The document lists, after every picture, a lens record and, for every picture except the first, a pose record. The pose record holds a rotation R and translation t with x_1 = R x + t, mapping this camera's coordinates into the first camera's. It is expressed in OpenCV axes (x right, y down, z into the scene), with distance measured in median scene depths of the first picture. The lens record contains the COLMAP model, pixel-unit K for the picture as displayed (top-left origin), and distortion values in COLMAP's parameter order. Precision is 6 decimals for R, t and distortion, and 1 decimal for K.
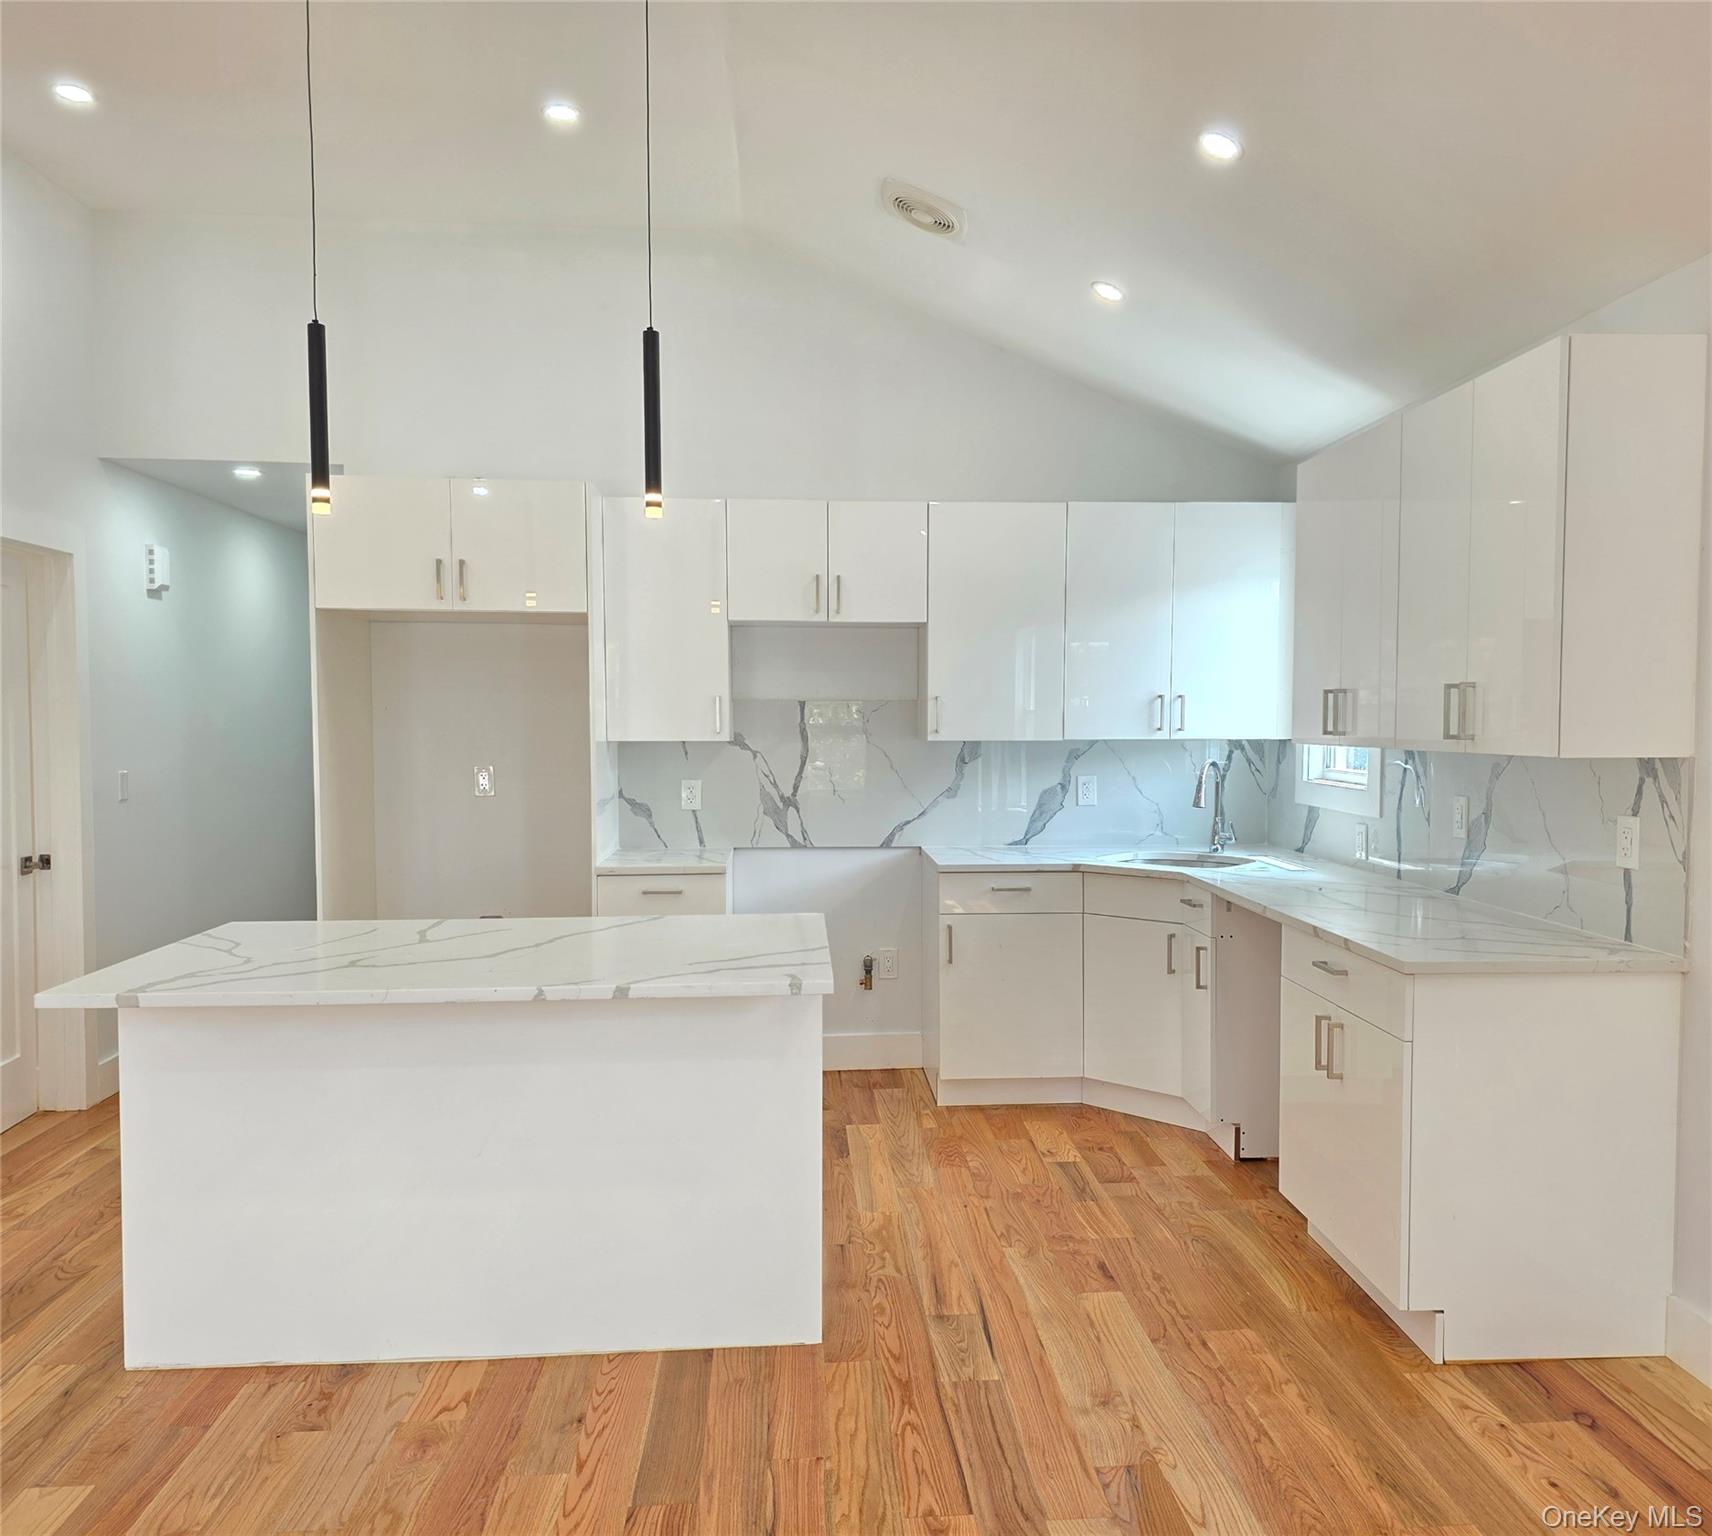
lens RADIAL K [[1357.9, 0, 871.1], [0, 1357.9, 780.5], [0, 0, 1]] dist [0.051027, -0.030050]
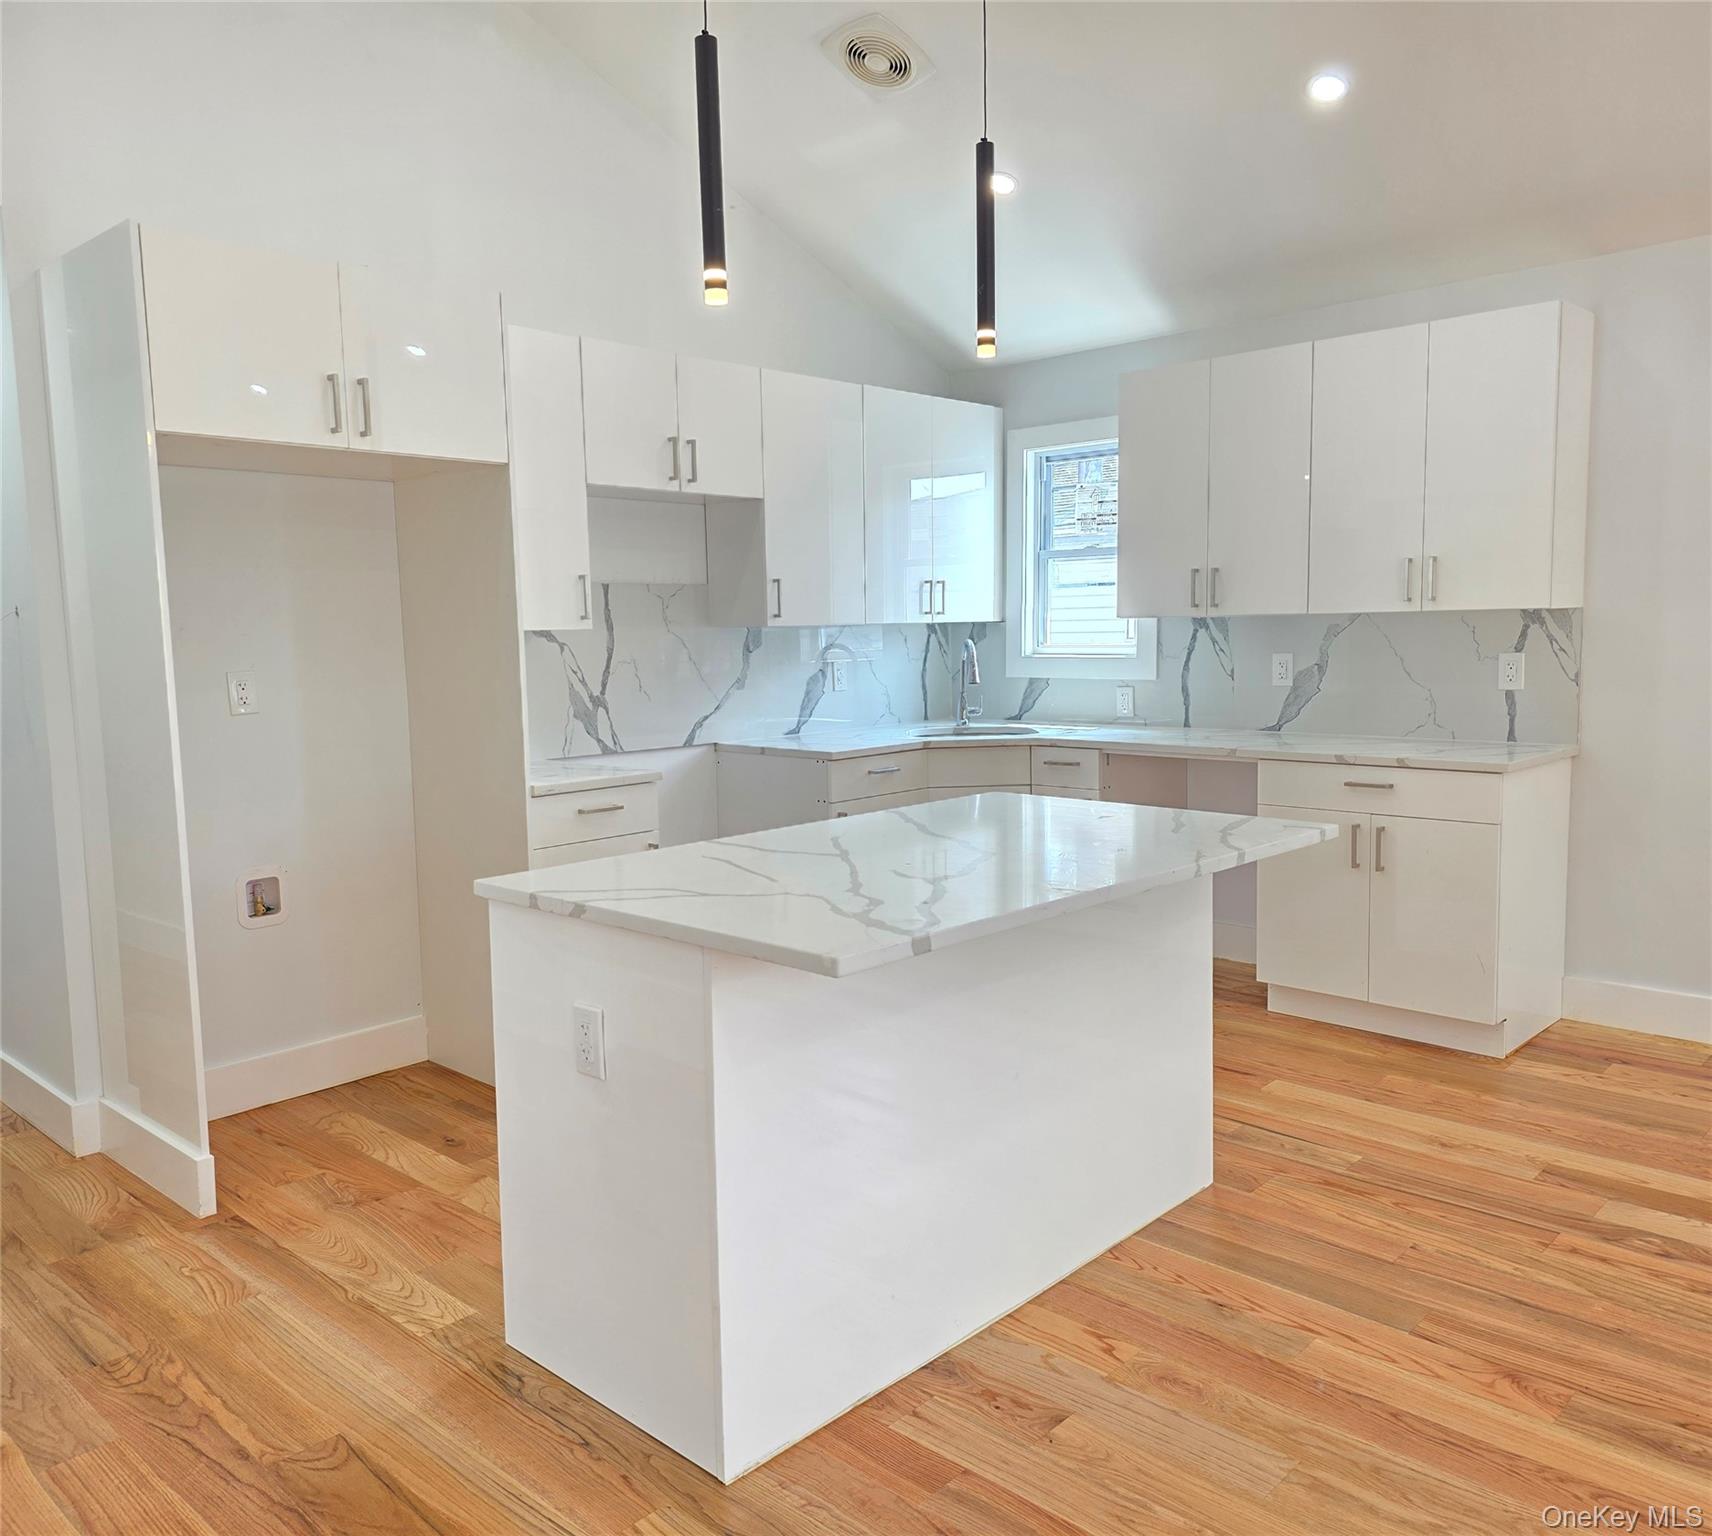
lens RADIAL K [[1357.9, 0, 856.5], [0, 1357.9, 768.4], [0, 0, 1]] dist [0.051027, -0.030050]
pose [[0.735268, -0.086424, 0.672244, -0.770646], [0.052747, 0.996125, 0.070370, 0.008285], [-0.675721, -0.016282, 0.736978, 0.358281]]
